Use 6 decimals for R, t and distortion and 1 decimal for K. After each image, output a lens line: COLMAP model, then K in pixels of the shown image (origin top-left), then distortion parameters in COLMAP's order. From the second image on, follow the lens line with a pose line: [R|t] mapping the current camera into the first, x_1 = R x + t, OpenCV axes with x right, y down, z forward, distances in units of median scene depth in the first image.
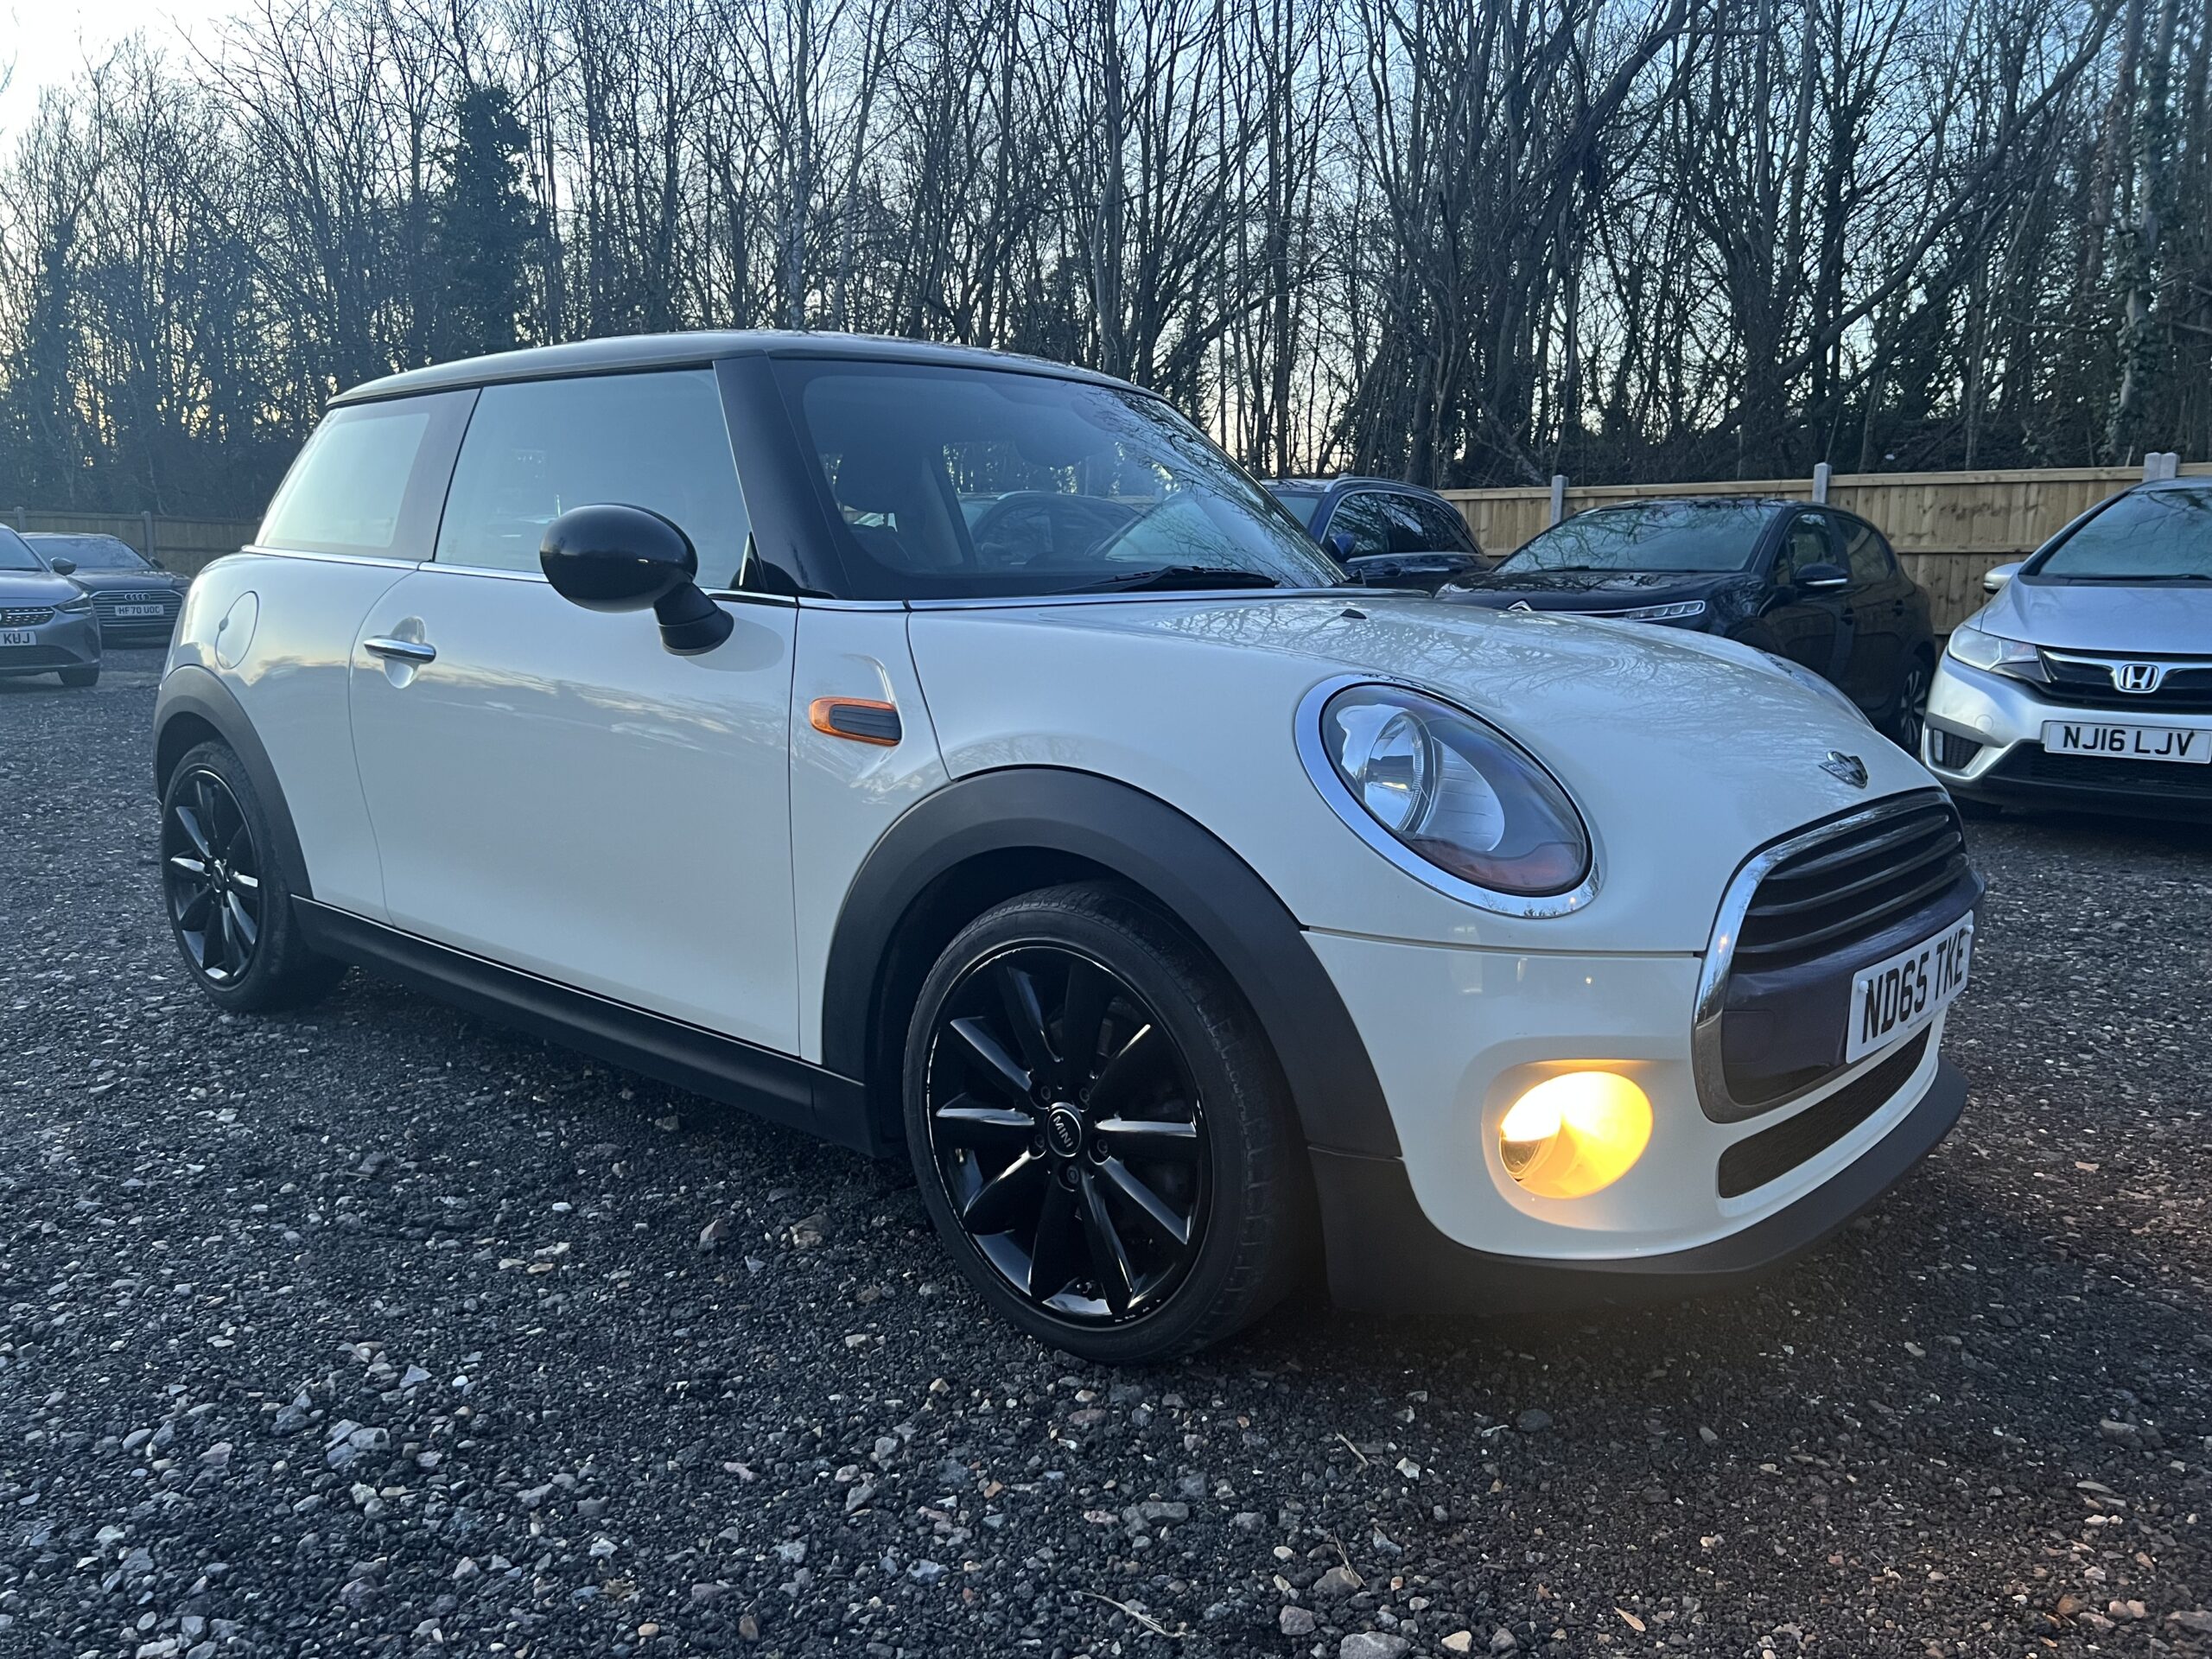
lens RADIAL K [[1684.0, 0, 1106.0], [0, 1684.0, 829.5], [0, 0, 1]] dist [0.006518, 0.006442]
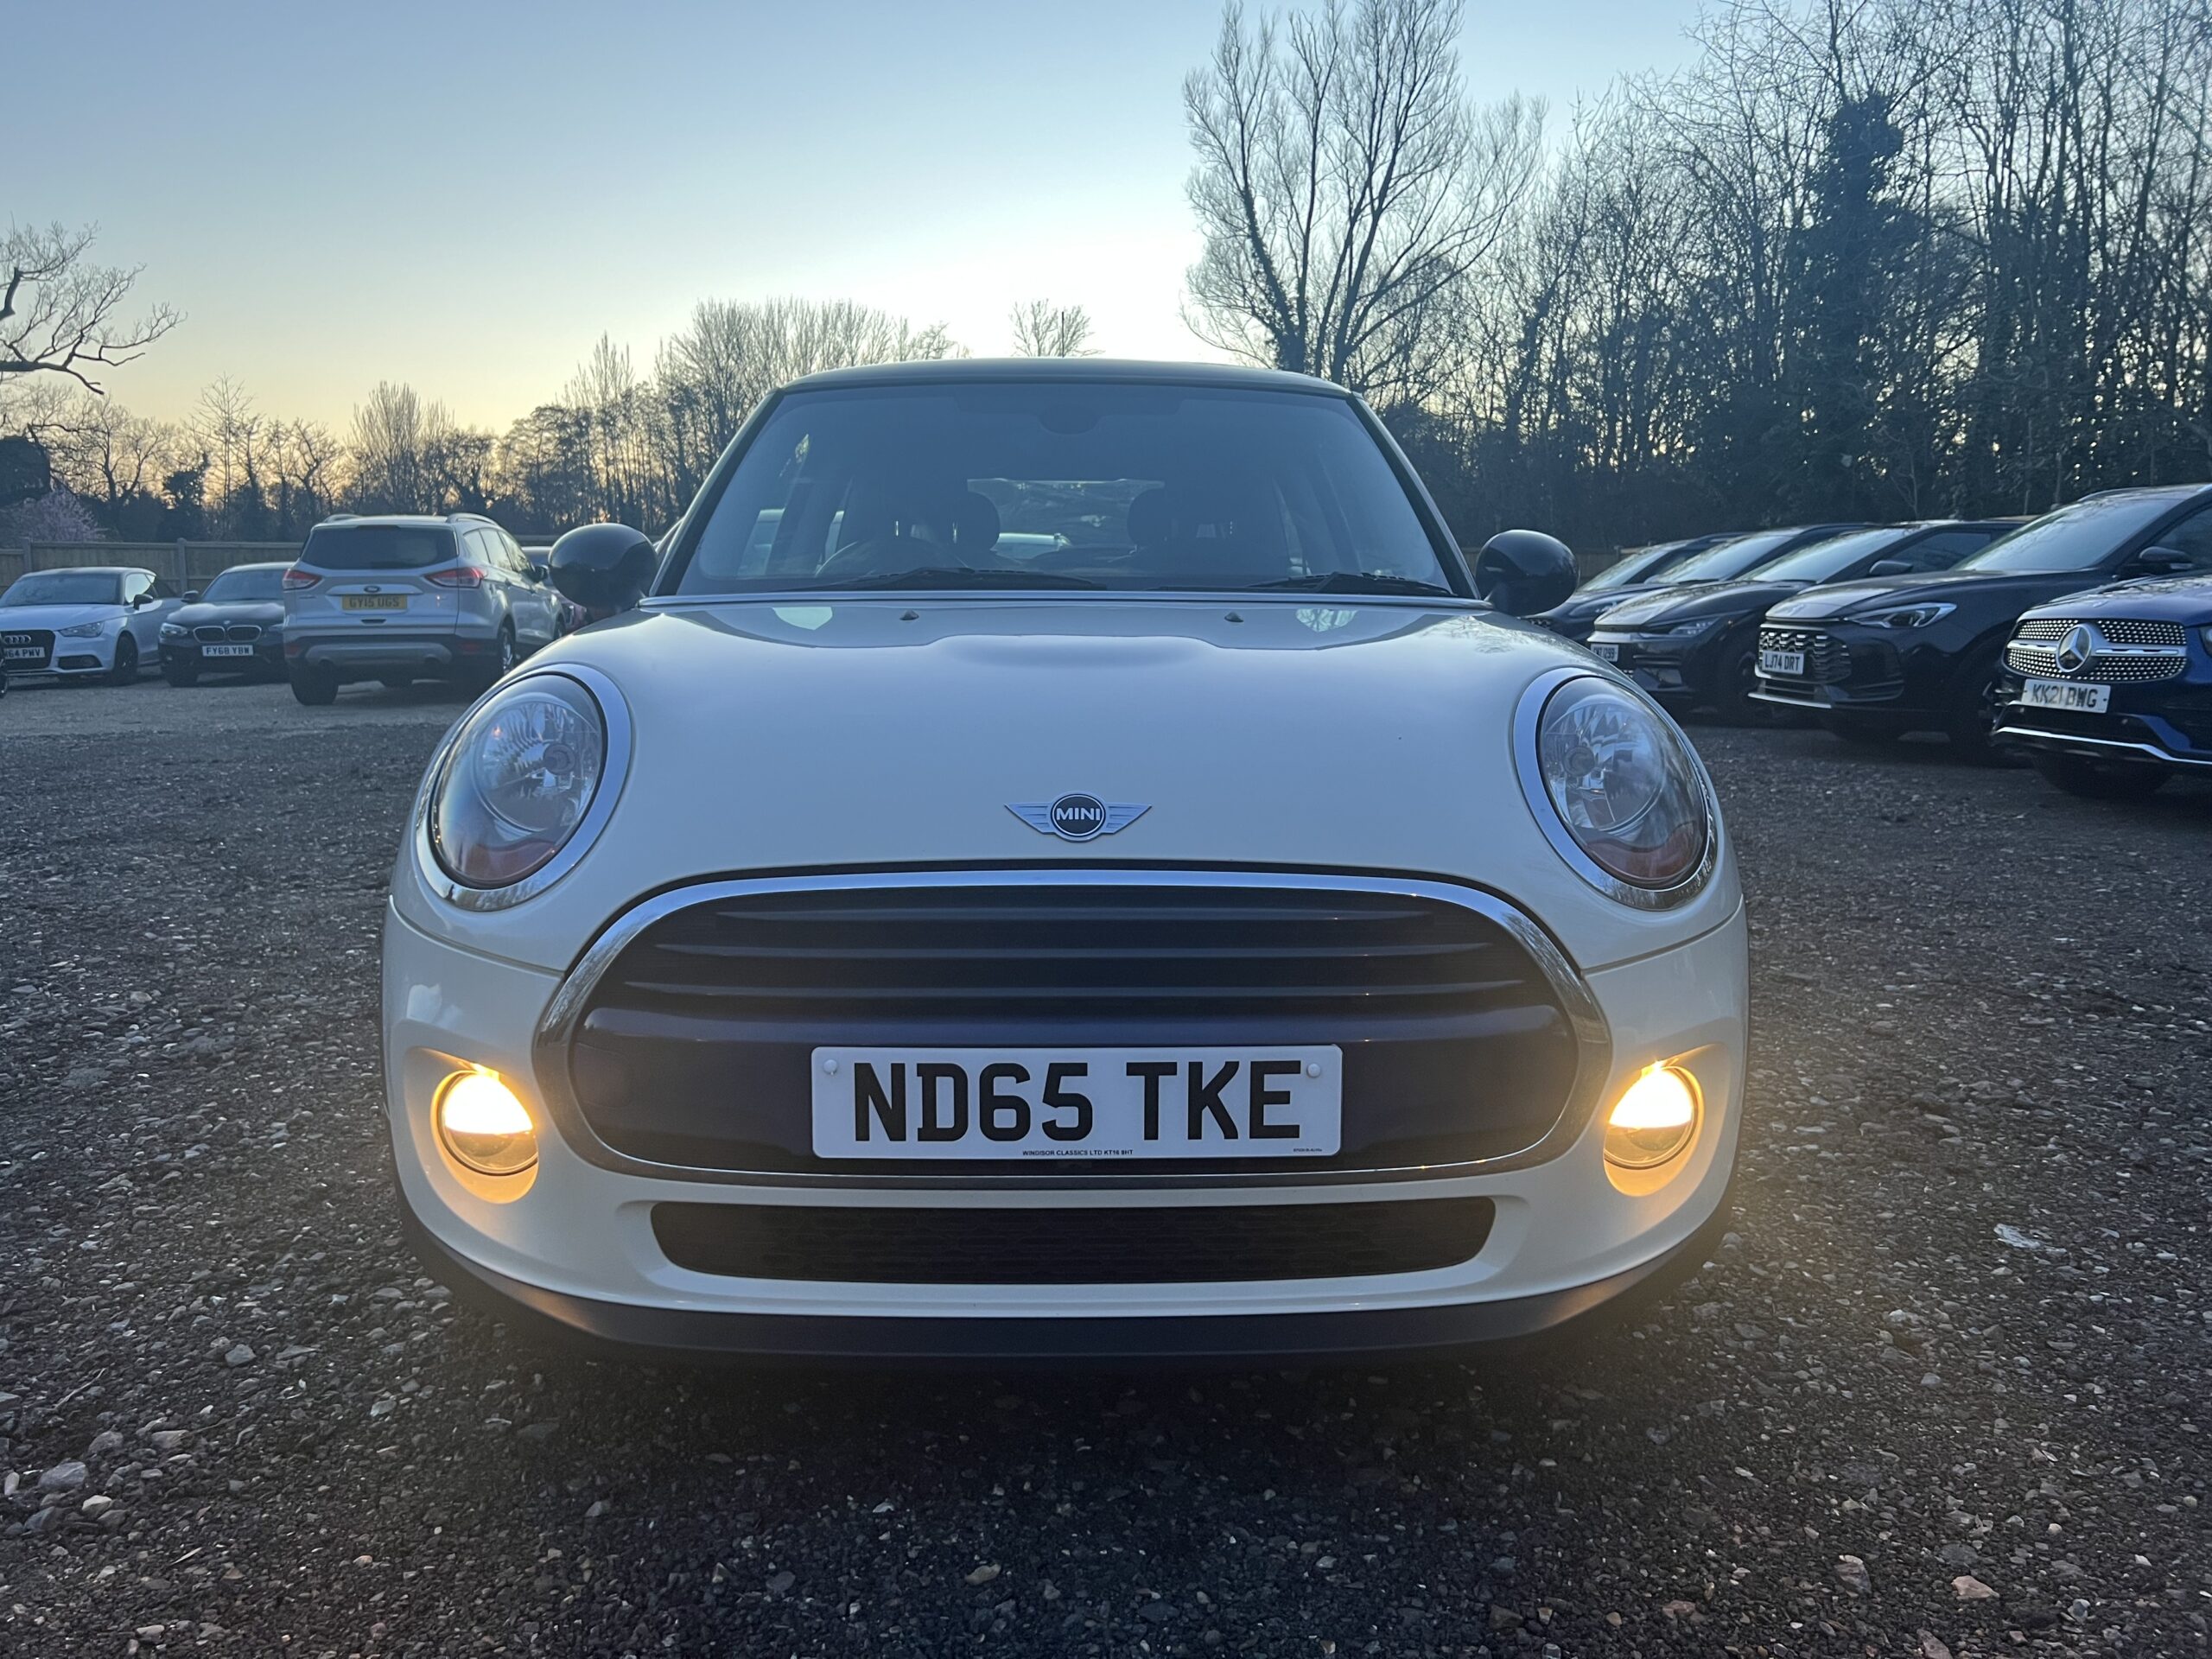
lens RADIAL K [[1679.3, 0, 1106.8], [0, 1679.3, 820.3], [0, 0, 1]] dist [0.045522, -0.058070]
pose [[0.667670, 0.095257, -0.738338, 0.953104], [-0.110208, 0.993499, 0.028516, -0.052834], [0.736255, 0.062331, 0.673827, 0.460246]]
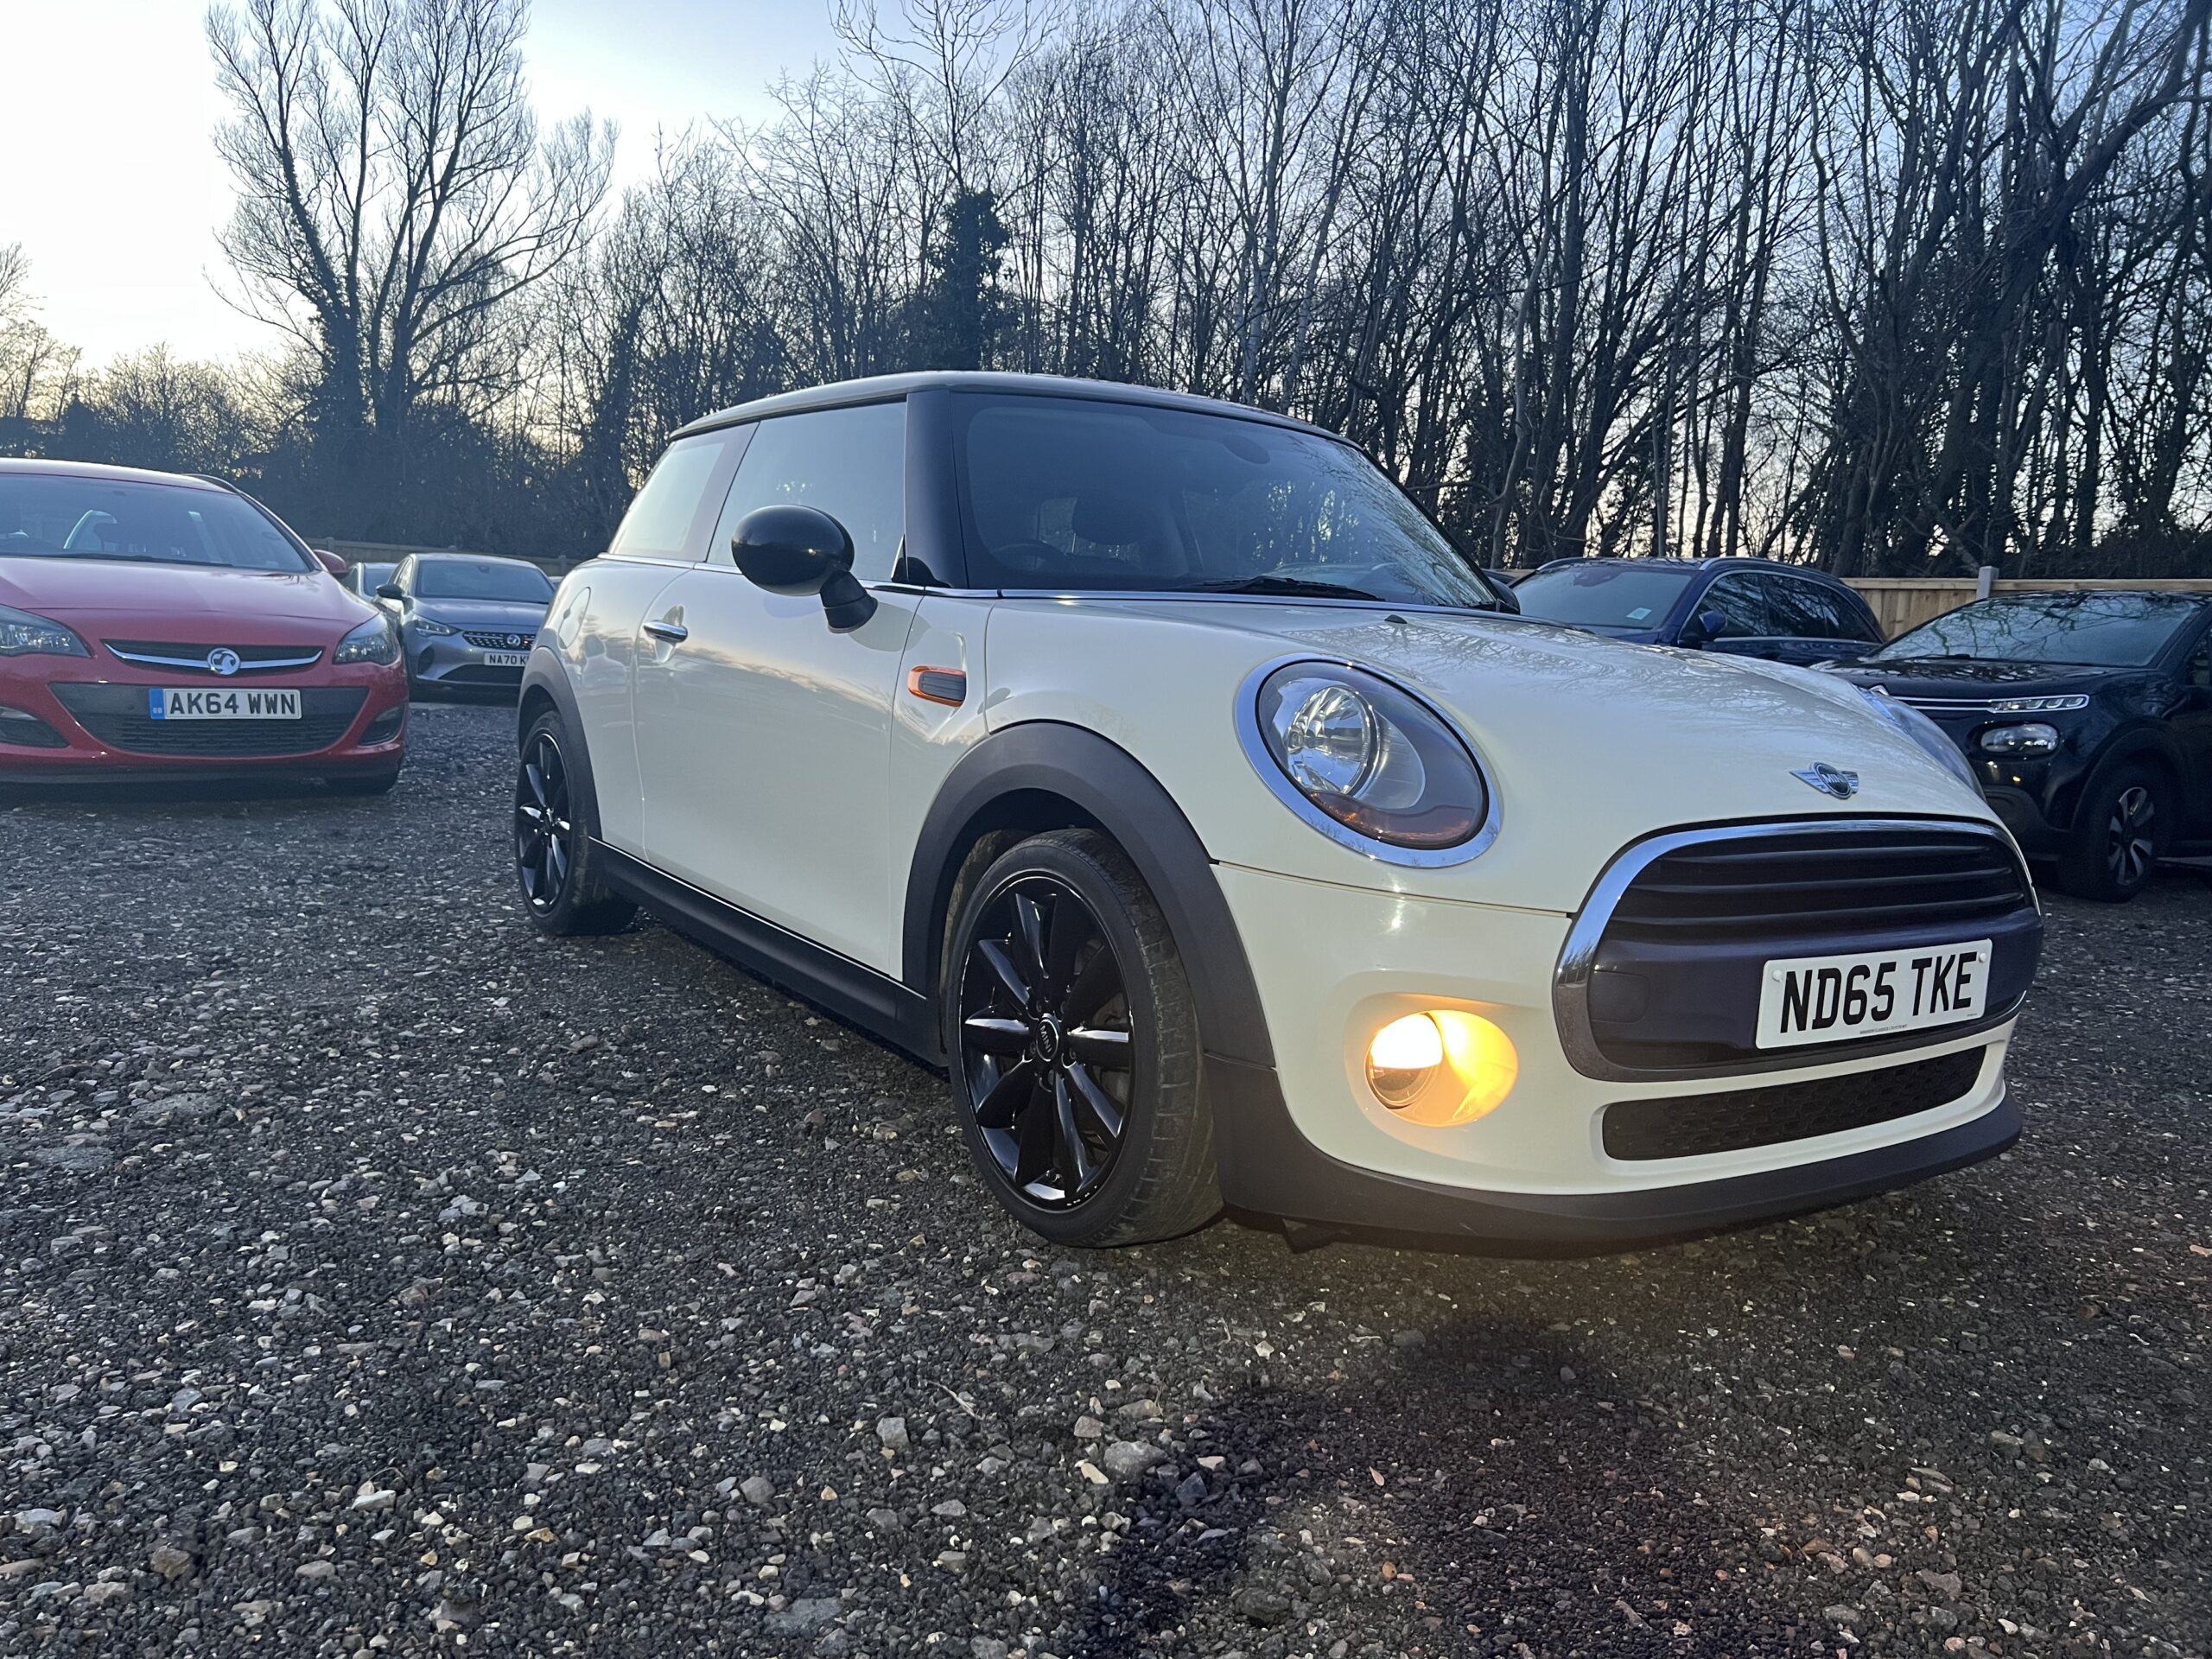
lens RADIAL K [[1679.3, 0, 1106.8], [0, 1679.3, 820.3], [0, 0, 1]] dist [0.045522, -0.058070]
pose [[0.963347, 0.074090, -0.257825, 0.264436], [-0.088067, 0.995183, -0.043076, 0.067110], [0.253392, 0.064203, 0.965231, -0.100284]]
